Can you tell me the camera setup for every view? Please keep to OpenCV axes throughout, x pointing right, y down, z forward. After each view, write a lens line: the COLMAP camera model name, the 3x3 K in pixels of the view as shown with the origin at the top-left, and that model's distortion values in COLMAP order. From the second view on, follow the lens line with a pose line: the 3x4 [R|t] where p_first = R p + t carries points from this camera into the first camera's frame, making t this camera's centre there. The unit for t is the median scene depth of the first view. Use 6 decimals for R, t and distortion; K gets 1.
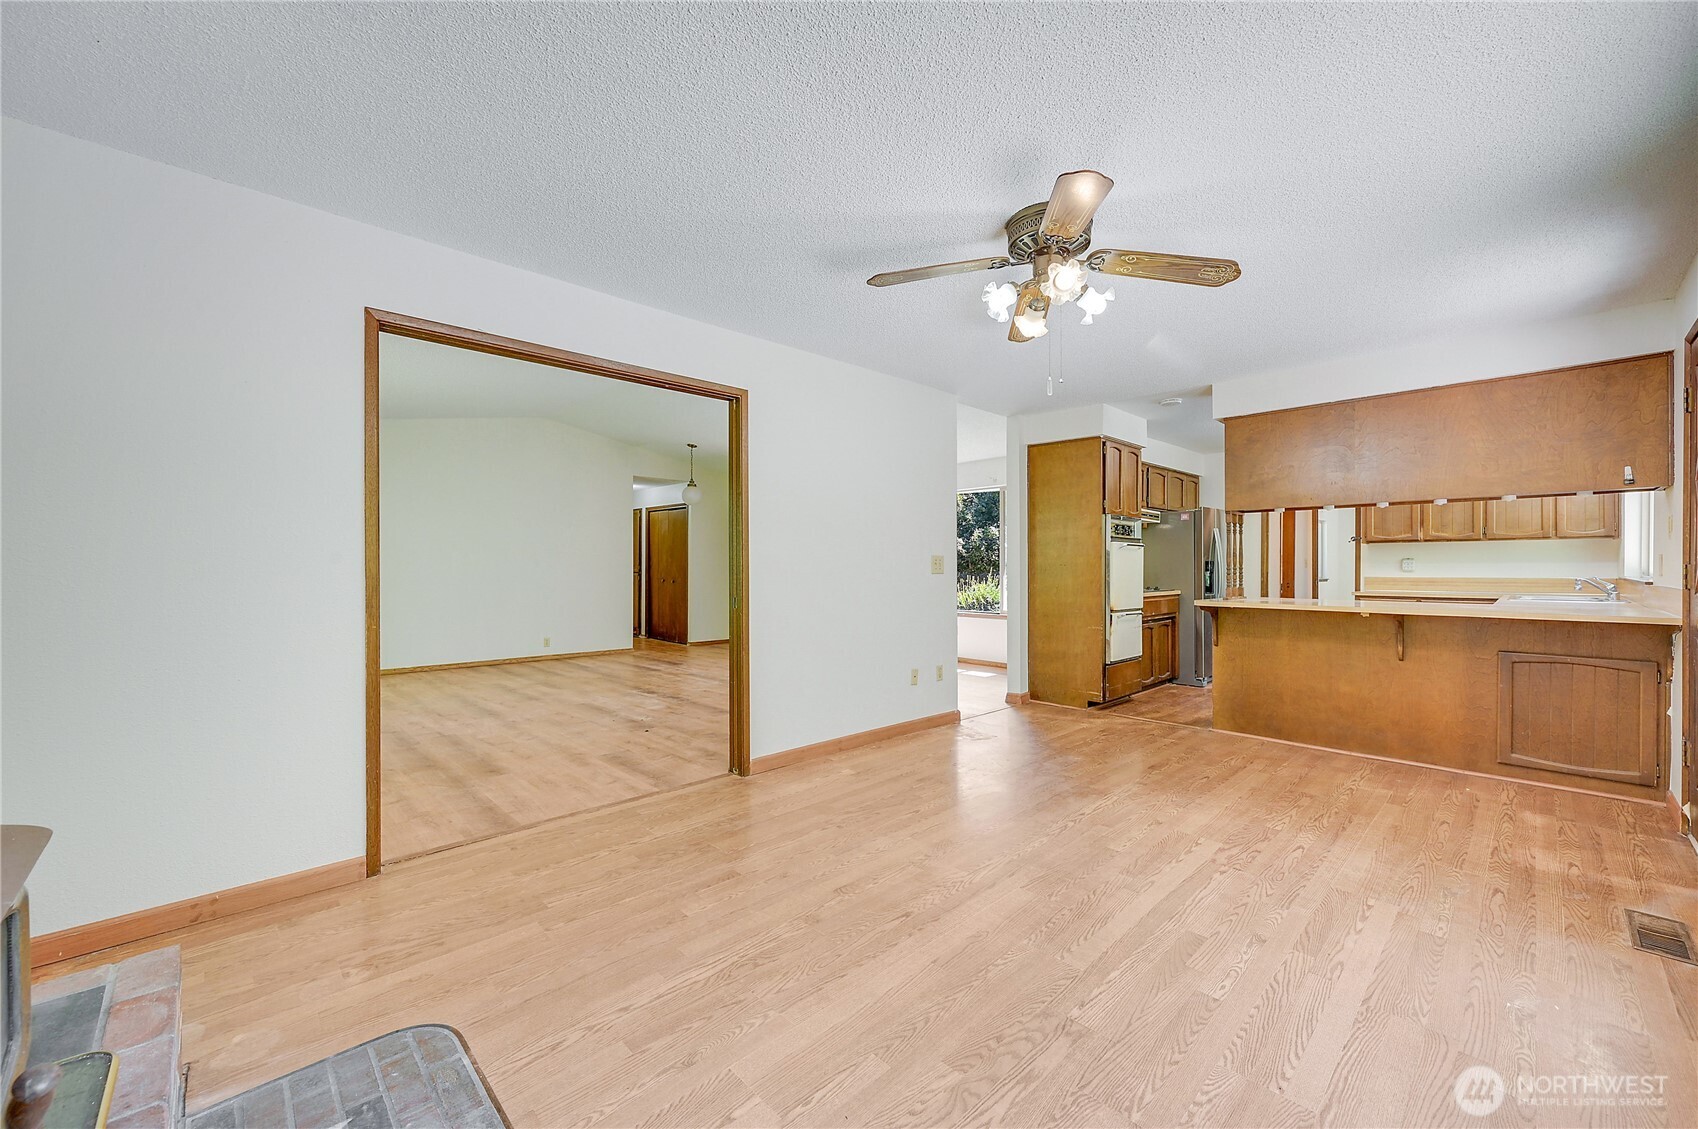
lens RADIAL K [[665.6, 0, 853.1], [0, 665.6, 569.7], [0, 0, 1]] dist [-0.000239, 0.000149]
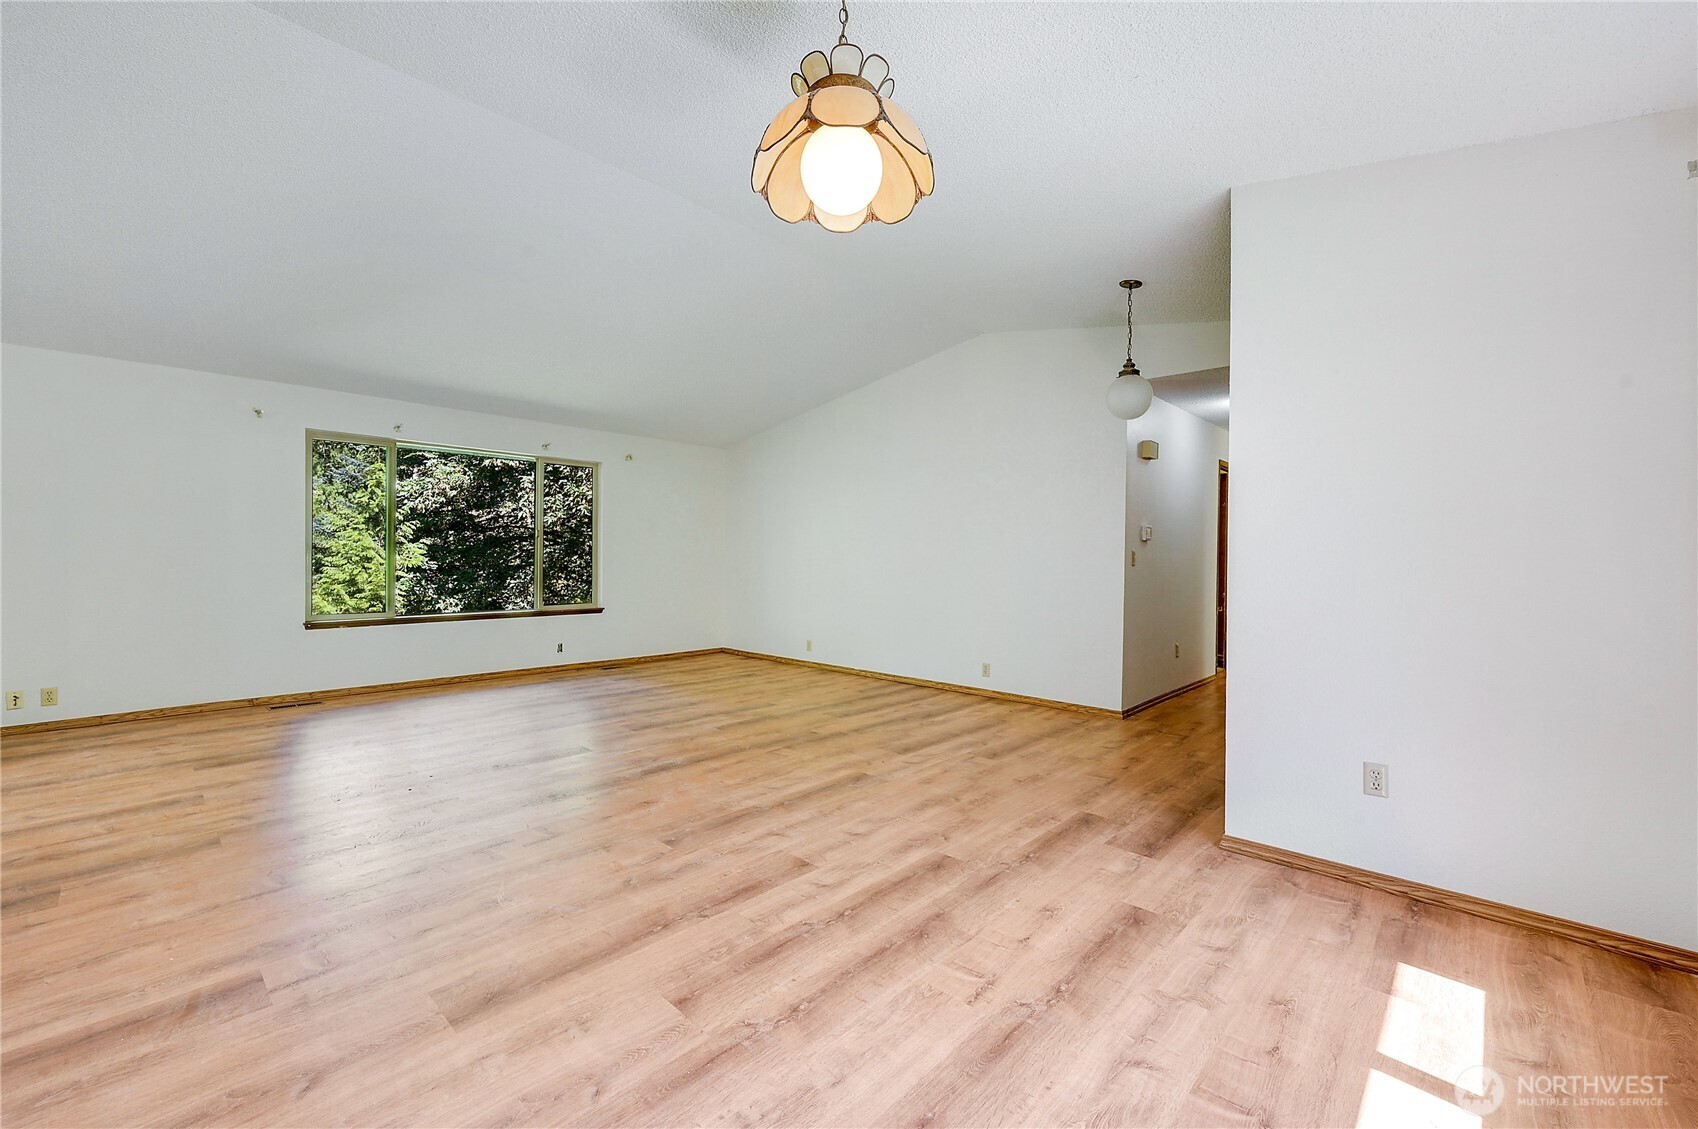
lens RADIAL K [[687.0, 0, 852.5], [0, 687.0, 567.6], [0, 0, 1]] dist [-0.000180, 0.000020]
pose [[0.047121, 0.015124, -0.998775, 0.734964], [-0.009847, 0.999844, 0.014675, -0.007914], [0.998841, 0.009144, 0.047262, 2.802098]]
